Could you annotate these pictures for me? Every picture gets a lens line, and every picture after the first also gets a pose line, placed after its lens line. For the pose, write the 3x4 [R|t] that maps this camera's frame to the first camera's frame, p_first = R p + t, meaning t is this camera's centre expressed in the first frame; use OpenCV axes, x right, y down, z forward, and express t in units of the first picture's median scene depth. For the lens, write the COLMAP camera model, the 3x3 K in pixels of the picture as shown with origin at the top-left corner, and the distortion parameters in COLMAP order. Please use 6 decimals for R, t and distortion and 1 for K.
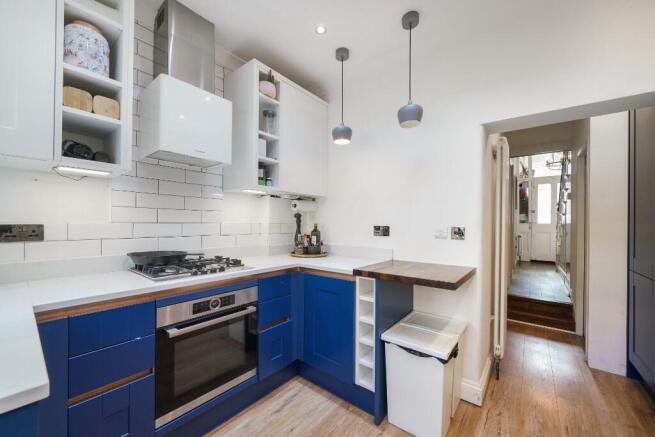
lens RADIAL K [[258.4, 0, 324.5], [0, 258.4, 221.8], [0, 0, 1]] dist [-0.000108, 0.000186]
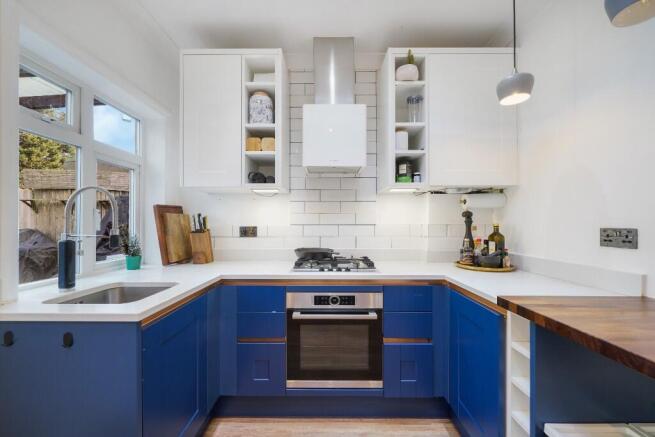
lens RADIAL K [[258.4, 0, 325.4], [0, 258.4, 222.1], [0, 0, 1]] dist [-0.000108, 0.000186]
pose [[0.618724, -0.012996, -0.785501, 0.328900], [0.011464, 0.999906, -0.007514, 0.000363], [0.785525, -0.004356, 0.618815, 0.255208]]
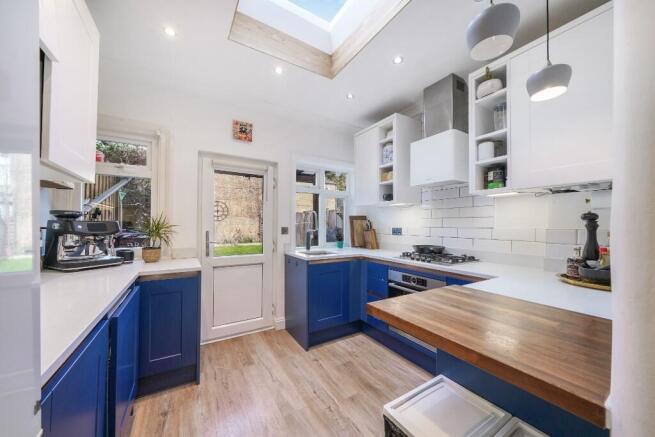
lens RADIAL K [[229.3, 0, 325.5], [0, 229.3, 222.0], [0, 0, 1]] dist [-0.001239, -0.000029]
pose [[-0.330365, -0.021490, -0.943609, 0.854593], [-0.001913, 0.999754, -0.022099, 0.002931], [0.943851, -0.005496, -0.330325, 0.789020]]
